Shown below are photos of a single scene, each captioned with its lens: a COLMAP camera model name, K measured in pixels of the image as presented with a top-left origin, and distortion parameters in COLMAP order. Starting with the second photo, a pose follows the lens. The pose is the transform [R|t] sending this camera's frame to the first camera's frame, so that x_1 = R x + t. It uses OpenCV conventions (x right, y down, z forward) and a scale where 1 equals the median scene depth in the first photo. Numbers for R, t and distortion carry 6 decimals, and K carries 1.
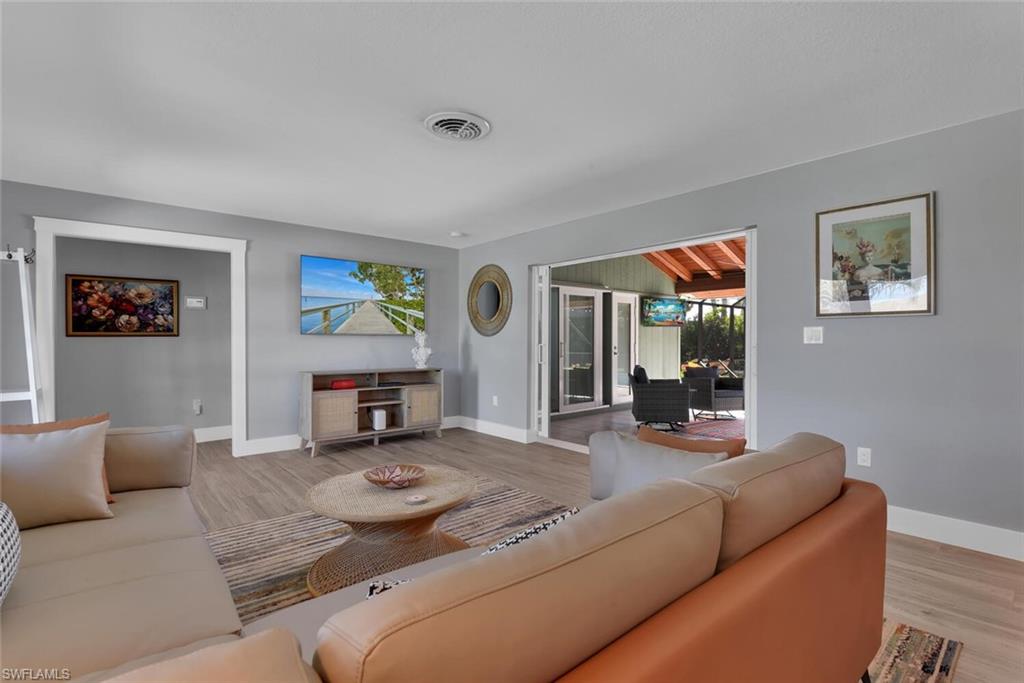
lens RADIAL K [[470.8, 0, 505.4], [0, 470.8, 344.6], [0, 0, 1]] dist [-0.005714, -0.008073]
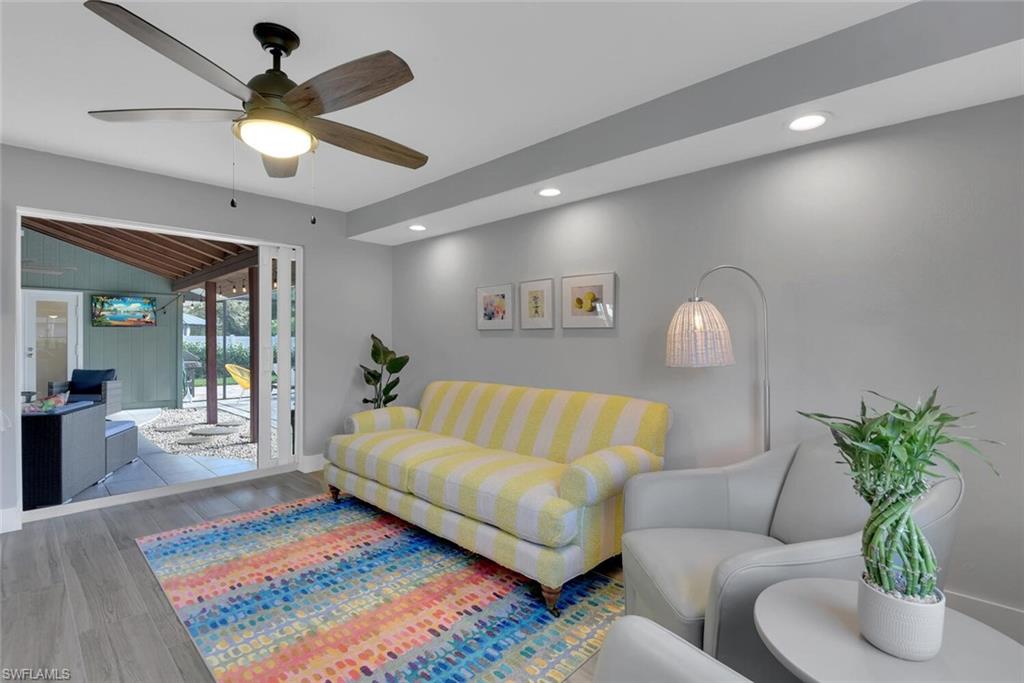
lens RADIAL K [[470.8, 0, 507.7], [0, 470.8, 338.9], [0, 0, 1]] dist [-0.005714, -0.008073]
pose [[0.993276, -0.000733, 0.115765, 1.147015], [0.001797, 0.999957, -0.009084, -0.003579], [-0.115753, 0.009231, 0.993235, -0.018927]]
